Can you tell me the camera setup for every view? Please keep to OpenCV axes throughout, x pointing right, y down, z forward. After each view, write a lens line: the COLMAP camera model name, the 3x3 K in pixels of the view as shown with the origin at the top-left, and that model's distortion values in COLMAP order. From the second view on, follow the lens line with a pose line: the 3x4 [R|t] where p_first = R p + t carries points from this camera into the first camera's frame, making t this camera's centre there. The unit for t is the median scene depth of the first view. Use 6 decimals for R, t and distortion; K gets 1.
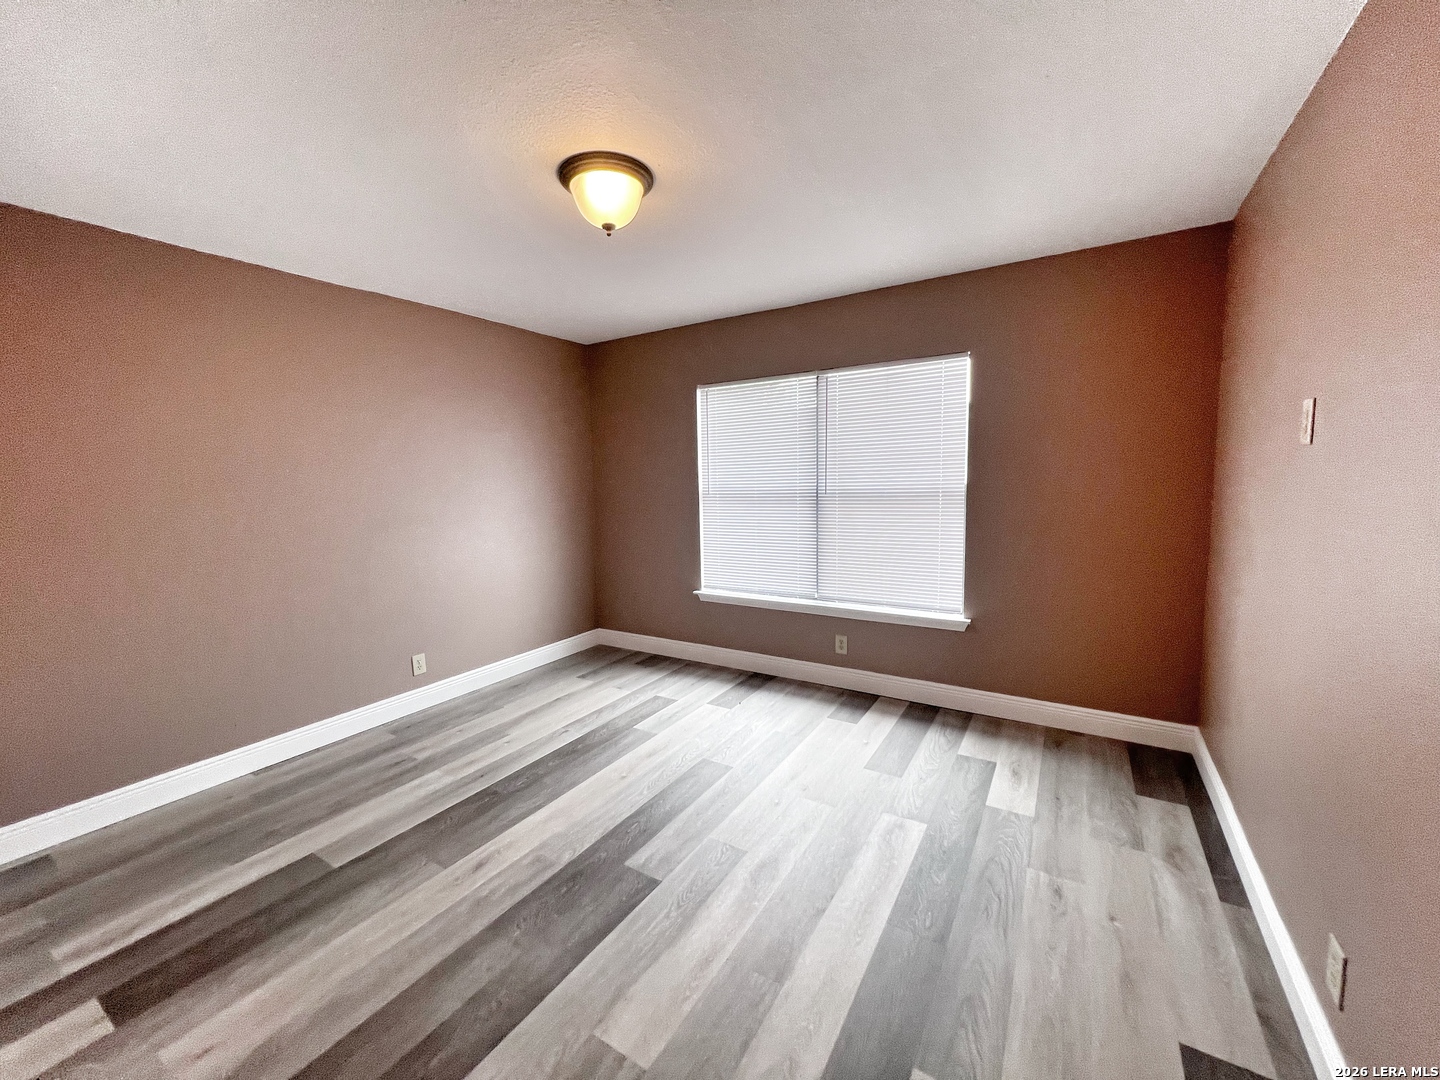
lens RADIAL K [[576.5, 0, 717.9], [0, 576.5, 537.0], [0, 0, 1]] dist [-0.000933, 0.000365]
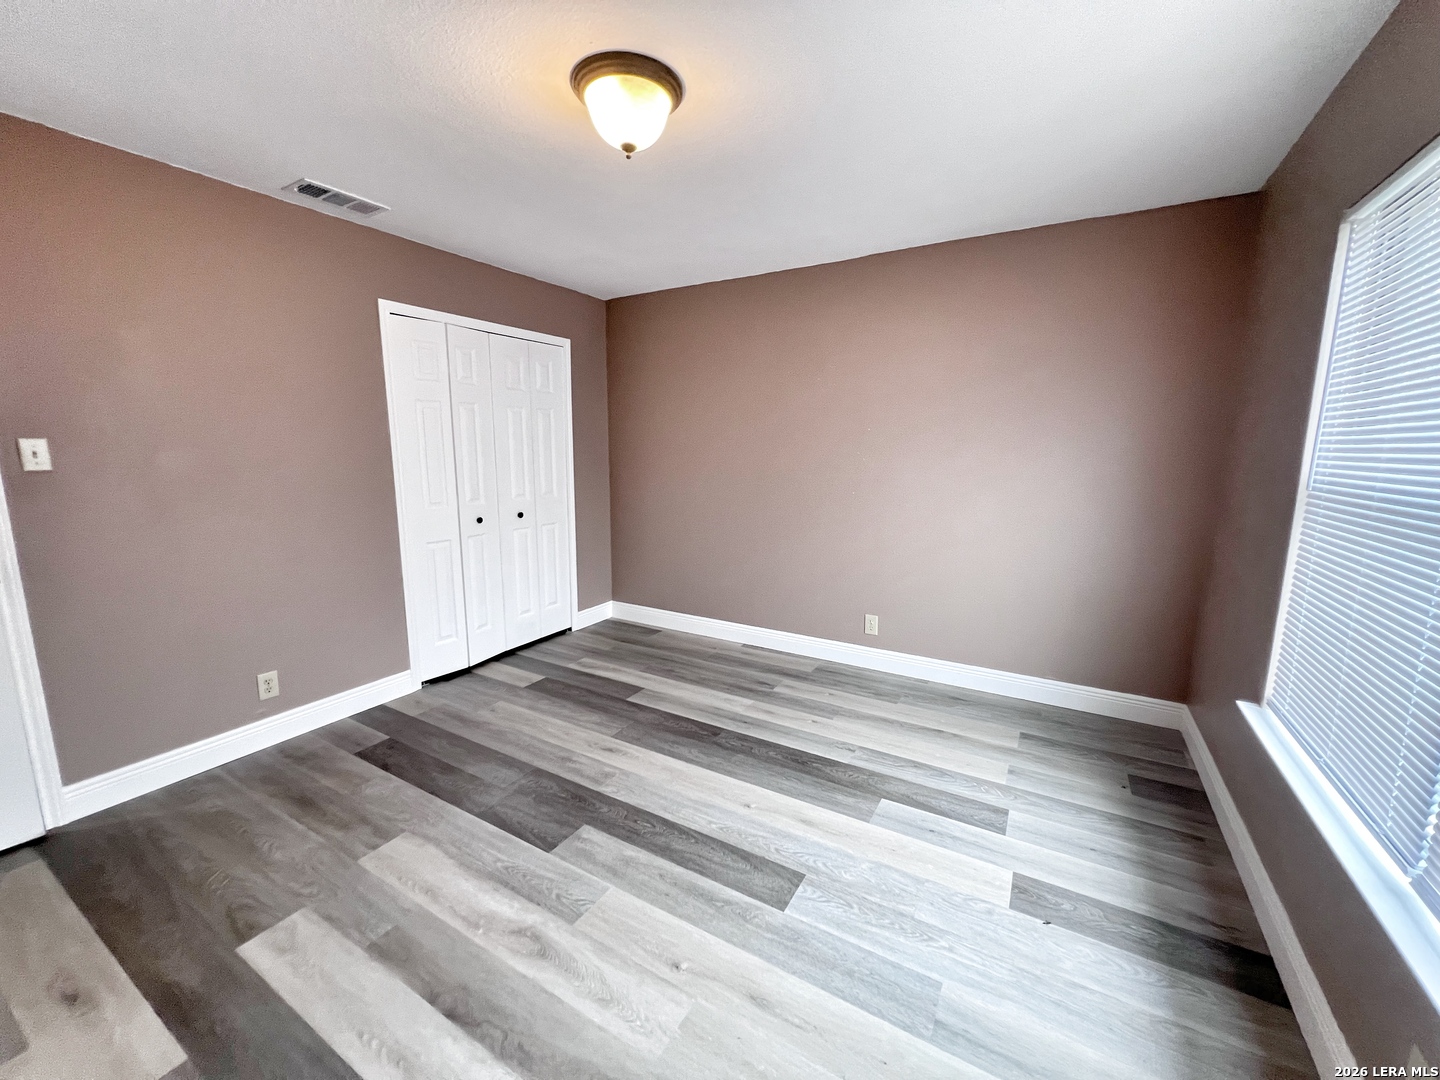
lens RADIAL K [[576.5, 0, 717.9], [0, 576.5, 537.0], [0, 0, 1]] dist [-0.000933, 0.000365]
pose [[0.021807, 0.179666, -0.983486, 0.606425], [-0.109323, 0.978249, 0.176285, -0.107824], [0.993767, 0.103674, 0.040974, 0.920408]]
